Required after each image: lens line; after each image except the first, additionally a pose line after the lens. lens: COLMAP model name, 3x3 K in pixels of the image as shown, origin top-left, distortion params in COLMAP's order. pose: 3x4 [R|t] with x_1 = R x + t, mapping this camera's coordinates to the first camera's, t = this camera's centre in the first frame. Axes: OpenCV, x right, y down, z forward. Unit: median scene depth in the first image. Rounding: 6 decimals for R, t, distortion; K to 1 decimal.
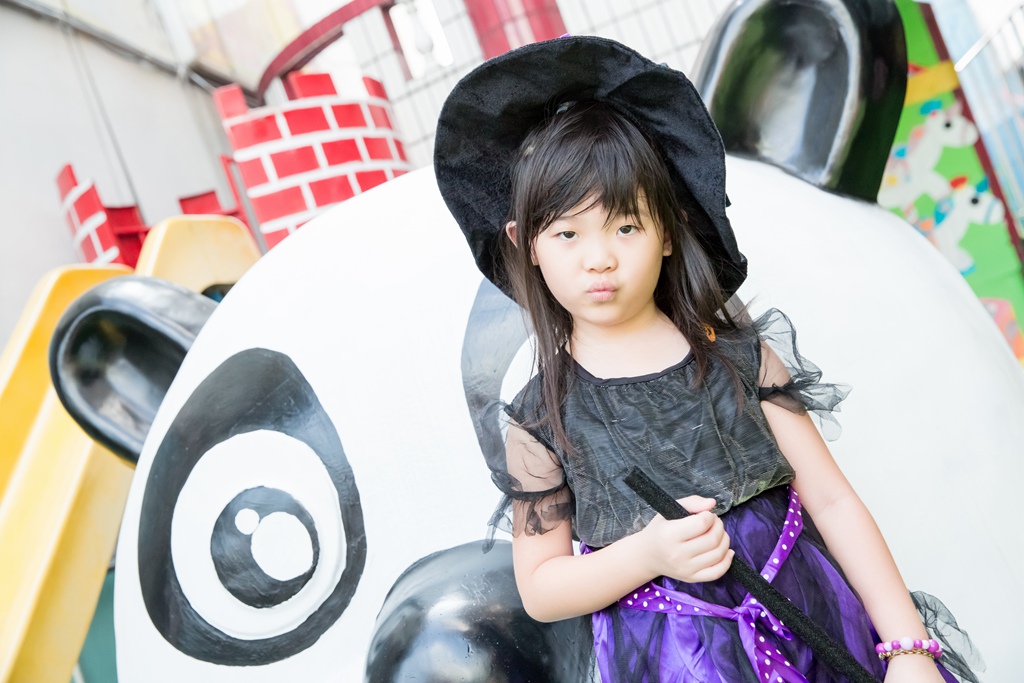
lens RADIAL K [[1222.8, 0, 512.0], [0, 1222.8, 341.5], [0, 0, 1]] dist [0.047684, 0.062743]
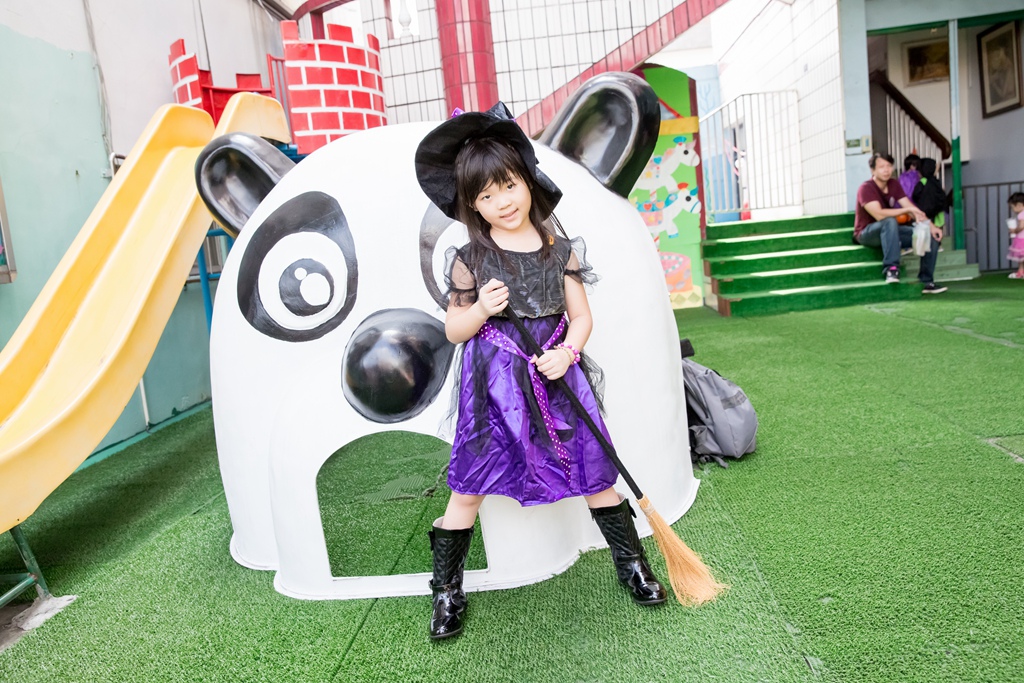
lens RADIAL K [[789.3, 0, 510.3], [0, 789.3, 332.5], [0, 0, 1]] dist [-0.078229, 0.093742]
pose [[0.957965, 0.227123, 0.175267, -0.067927], [-0.249794, 0.960805, 0.120238, -0.004605], [-0.141089, -0.158965, 0.977151, -0.281079]]
